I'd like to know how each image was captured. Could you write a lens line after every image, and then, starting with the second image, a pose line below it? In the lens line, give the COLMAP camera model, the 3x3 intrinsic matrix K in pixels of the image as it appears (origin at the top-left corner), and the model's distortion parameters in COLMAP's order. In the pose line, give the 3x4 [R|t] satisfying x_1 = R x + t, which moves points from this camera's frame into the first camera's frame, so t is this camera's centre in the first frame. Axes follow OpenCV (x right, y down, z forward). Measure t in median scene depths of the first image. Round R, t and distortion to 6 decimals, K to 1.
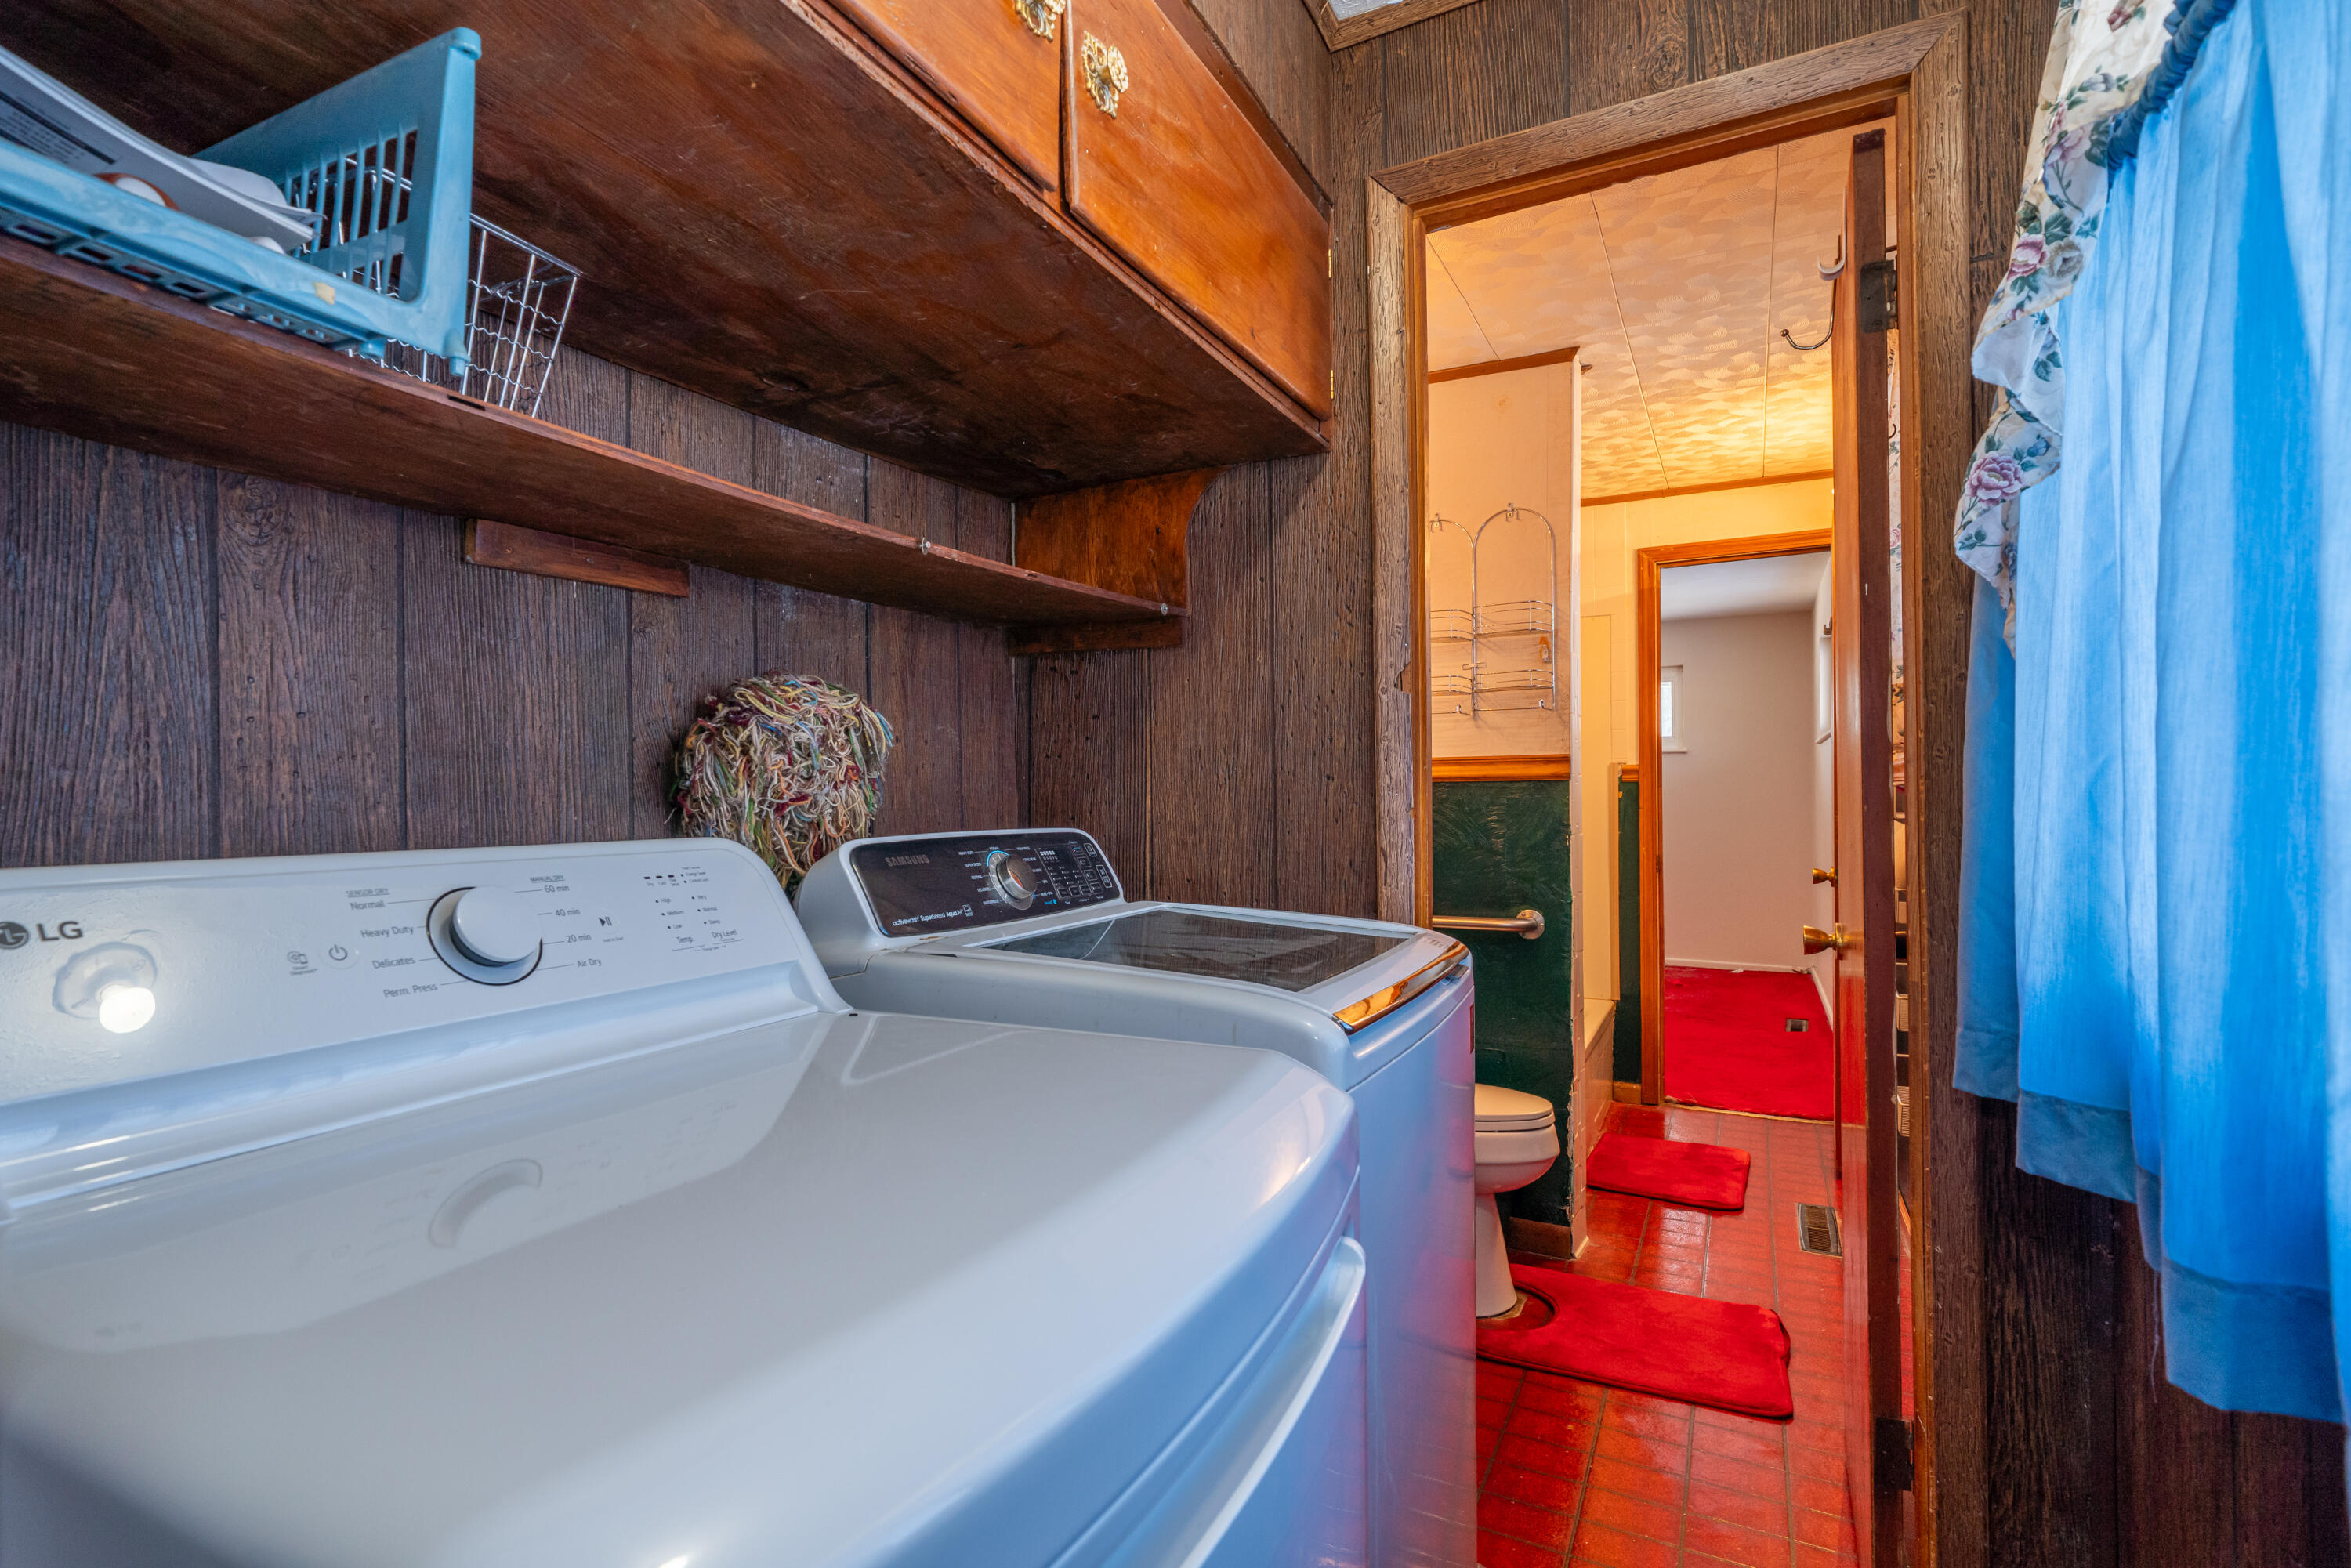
lens RADIAL K [[1118.4, 0, 1160.3], [0, 1118.4, 793.9], [0, 0, 1]] dist [-0.000060, 0.000166]
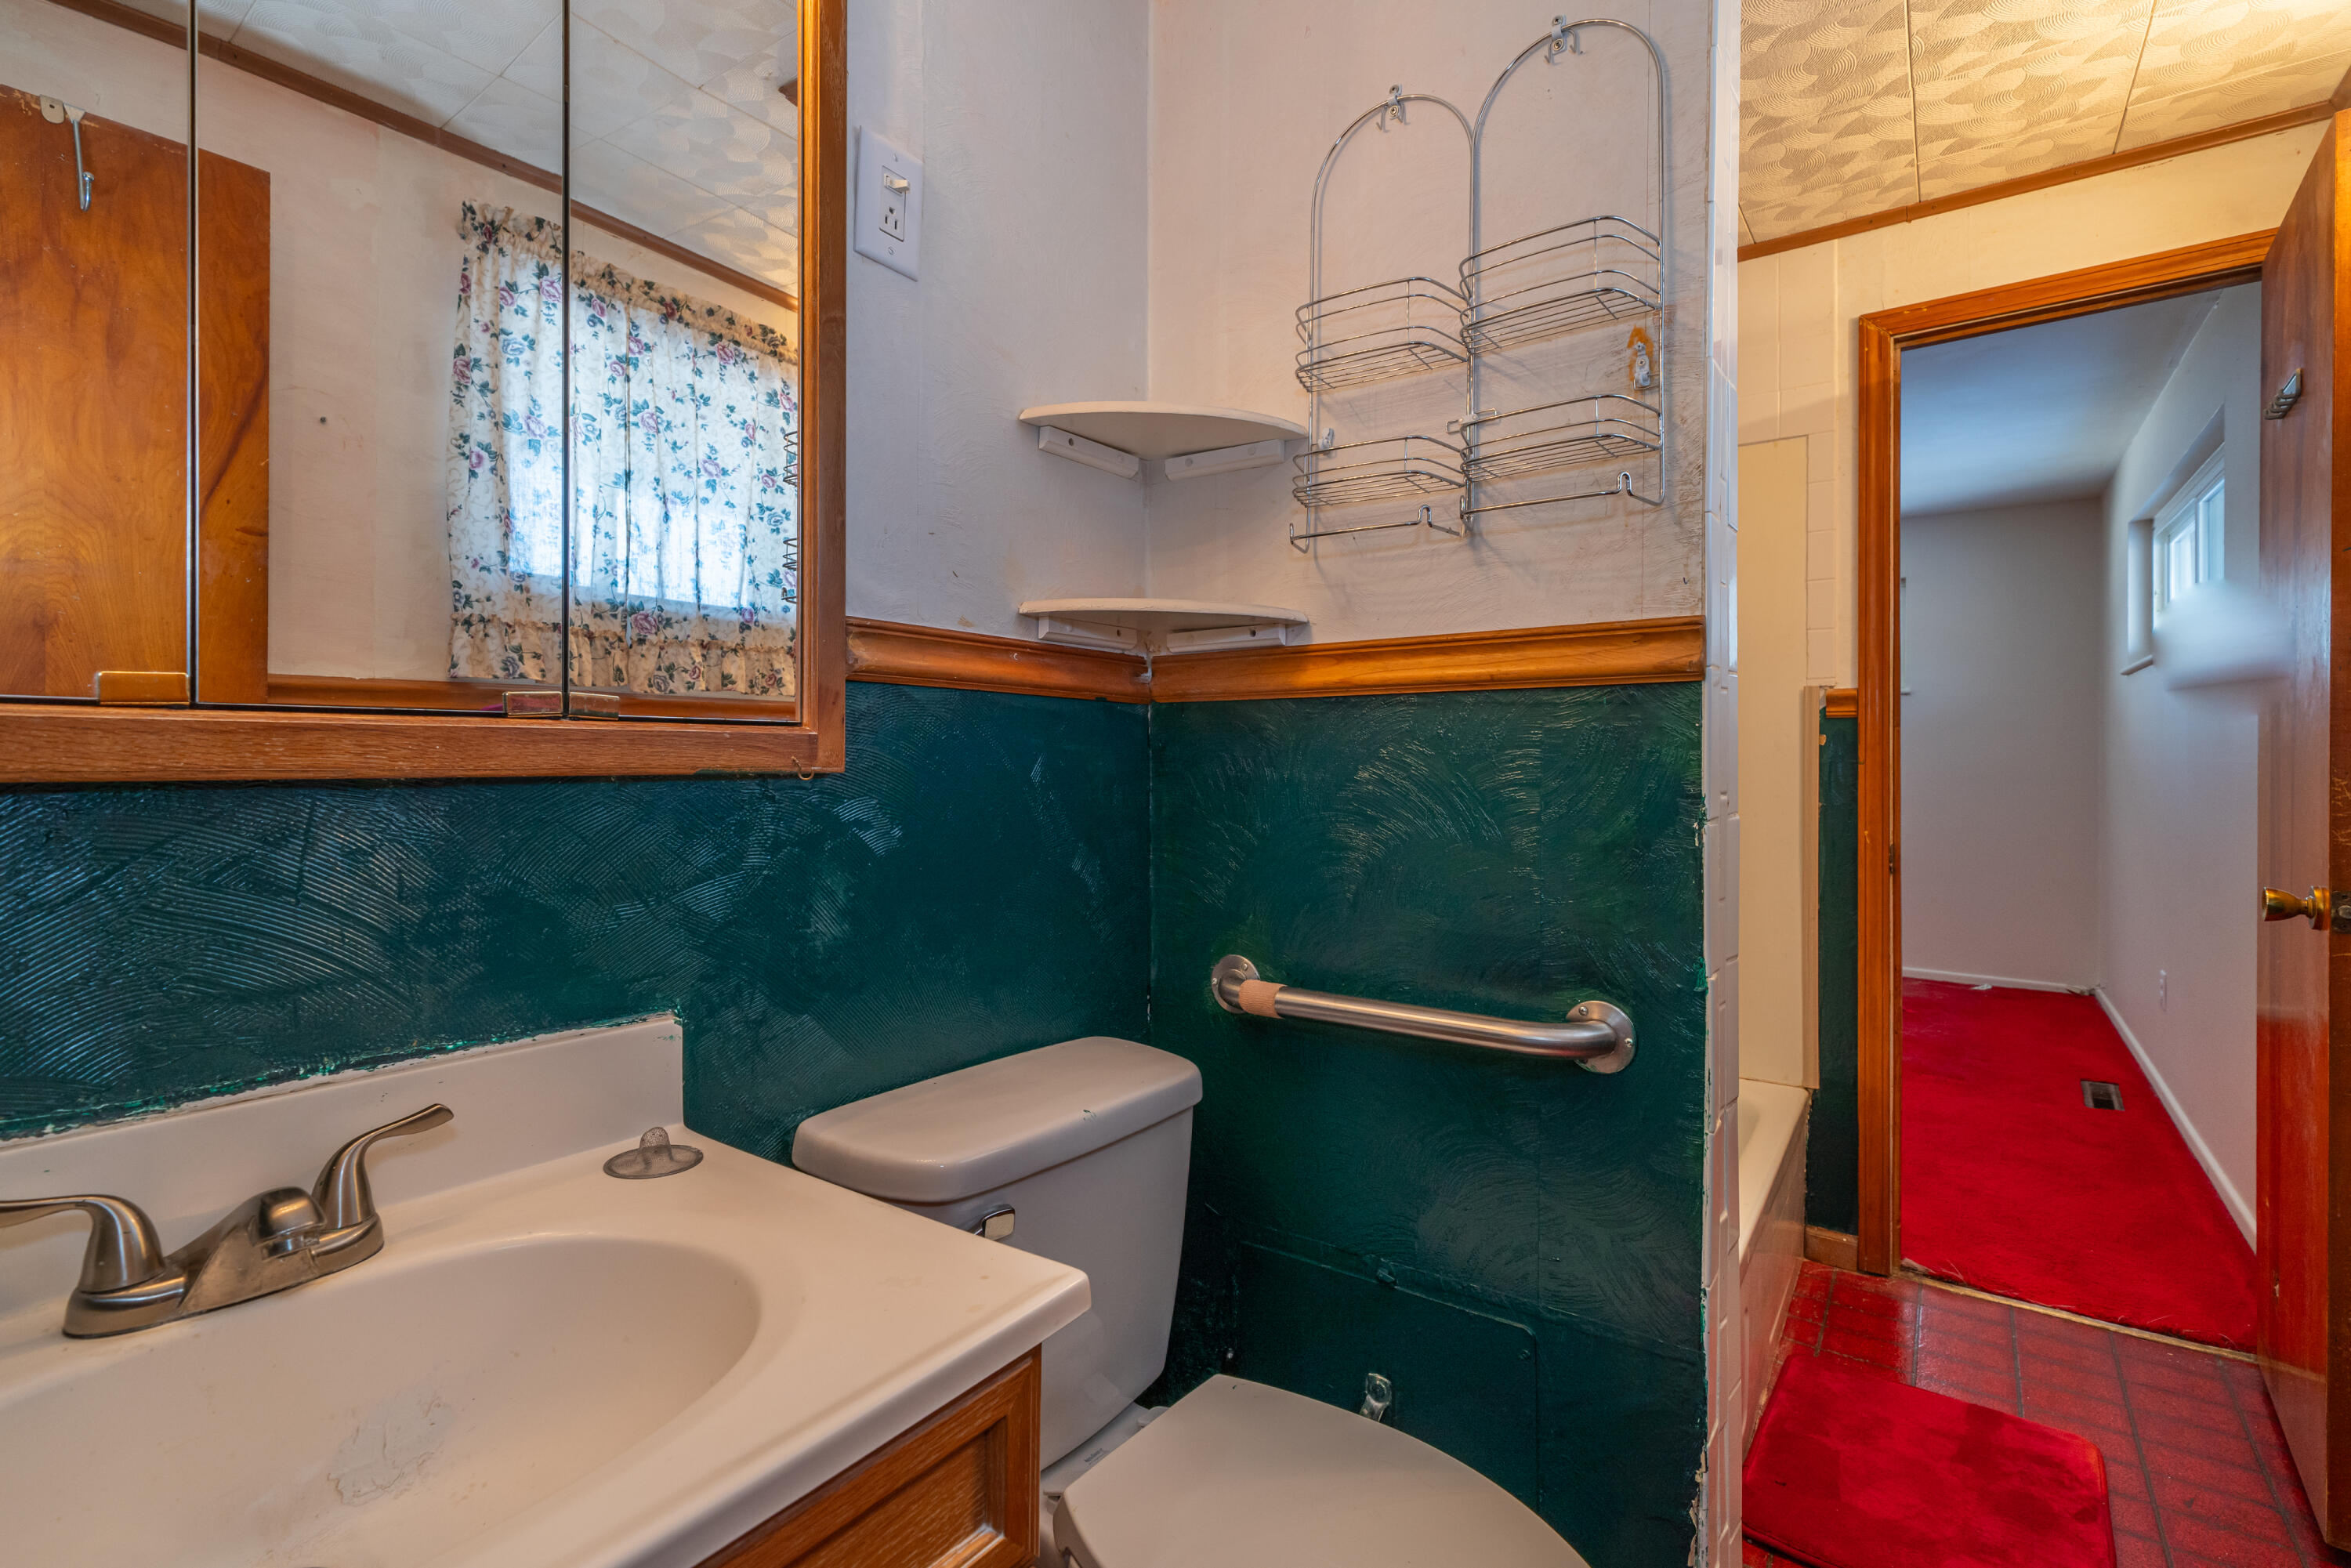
lens RADIAL K [[1079.2, 0, 1166.0], [0, 1079.2, 749.3], [0, 0, 1]] dist [-0.000581, 0.000360]
pose [[0.989200, 0.008393, -0.146332, 0.174356], [-0.008370, 0.999965, 0.000779, 0.009488], [0.146334, 0.000454, 0.989235, 0.443479]]
